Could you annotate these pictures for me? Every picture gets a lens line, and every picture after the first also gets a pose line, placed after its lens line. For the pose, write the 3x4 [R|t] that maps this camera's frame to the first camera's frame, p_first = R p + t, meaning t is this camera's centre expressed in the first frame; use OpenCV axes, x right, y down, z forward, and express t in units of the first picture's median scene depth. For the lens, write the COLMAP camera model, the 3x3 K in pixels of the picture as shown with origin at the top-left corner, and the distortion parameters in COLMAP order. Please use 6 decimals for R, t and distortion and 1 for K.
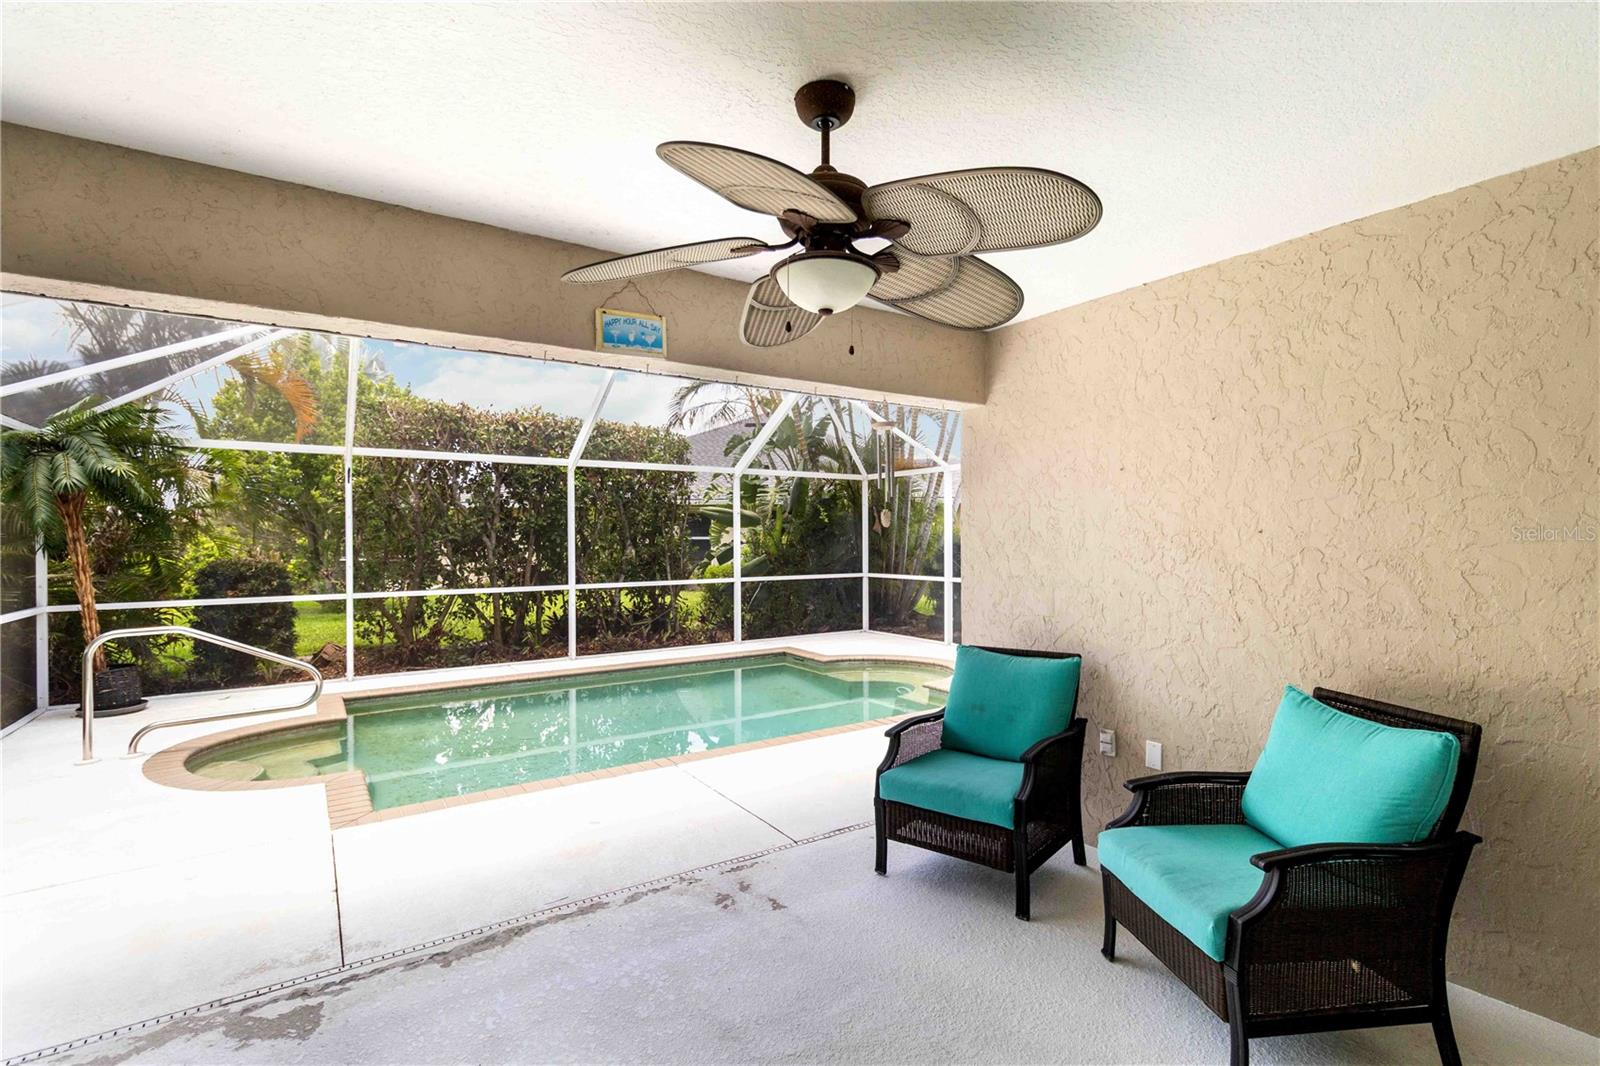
lens RADIAL K [[743.7, 0, 810.3], [0, 743.7, 532.5], [0, 0, 1]] dist [0.001670, 0.000257]
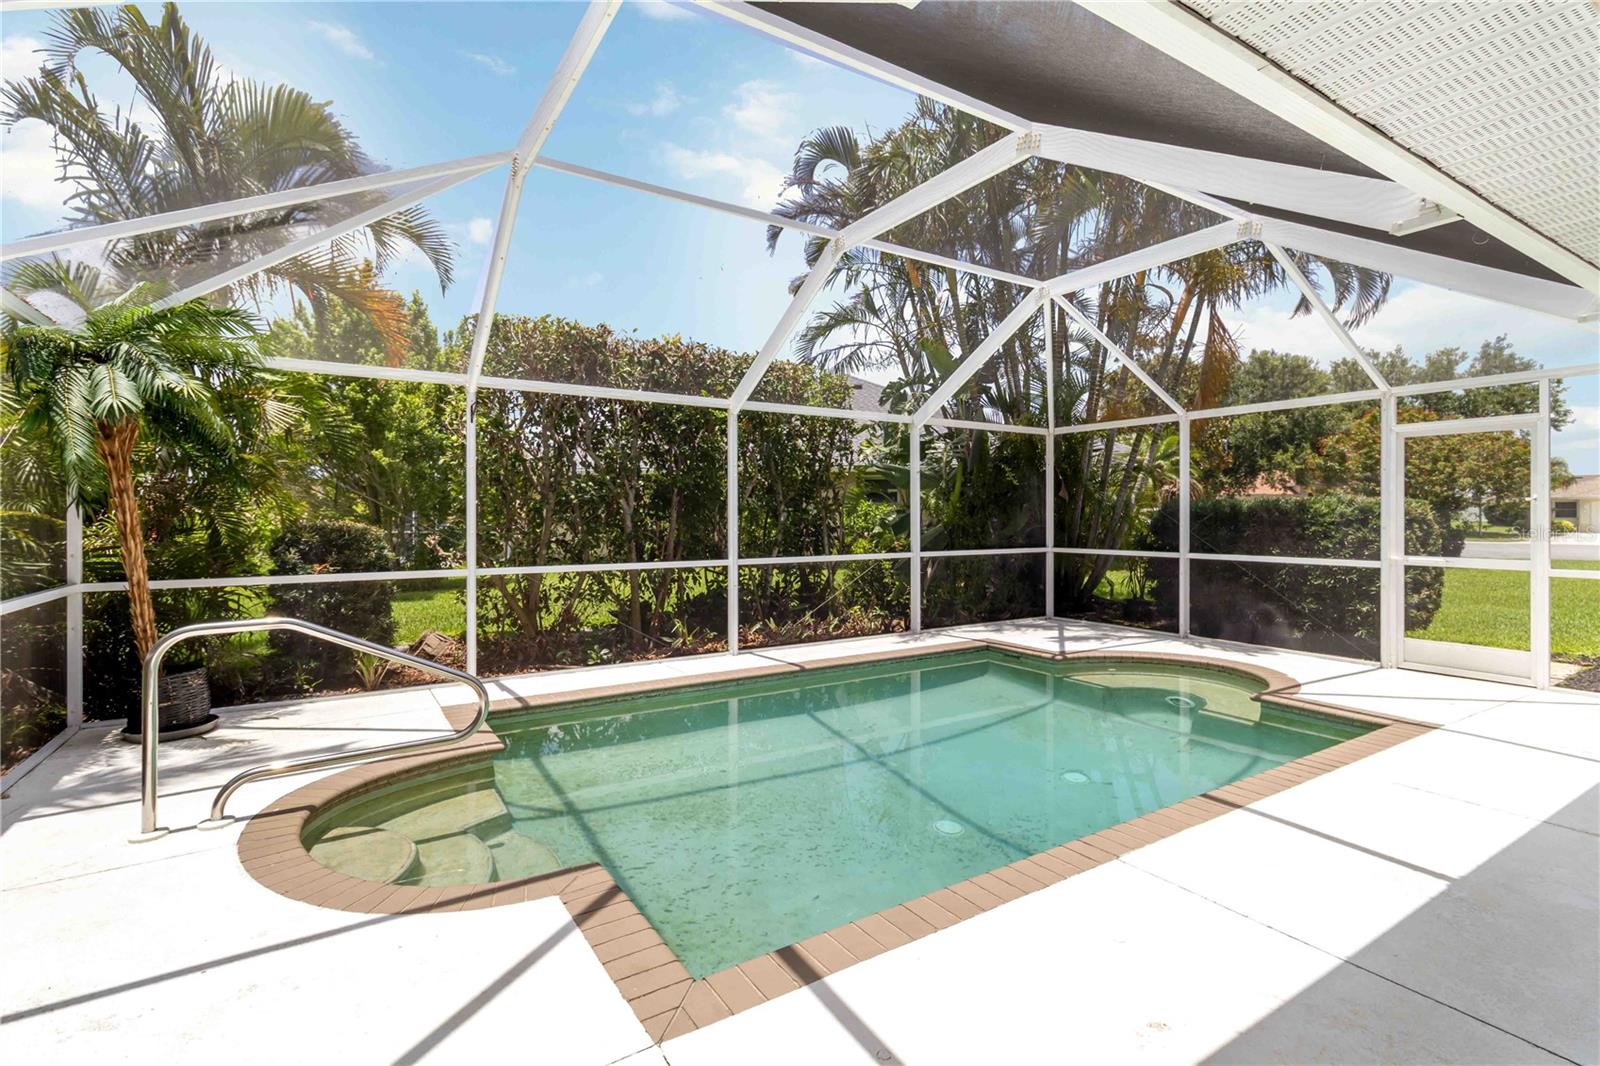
lens RADIAL K [[741.1, 0, 803.3], [0, 741.1, 508.8], [0, 0, 1]] dist [-0.001723, -0.000075]
pose [[0.999858, 0.004376, -0.016263, -0.267093], [-0.004418, 0.999987, -0.002539, 0.021208], [0.016251, 0.002611, 0.999865, 0.251055]]
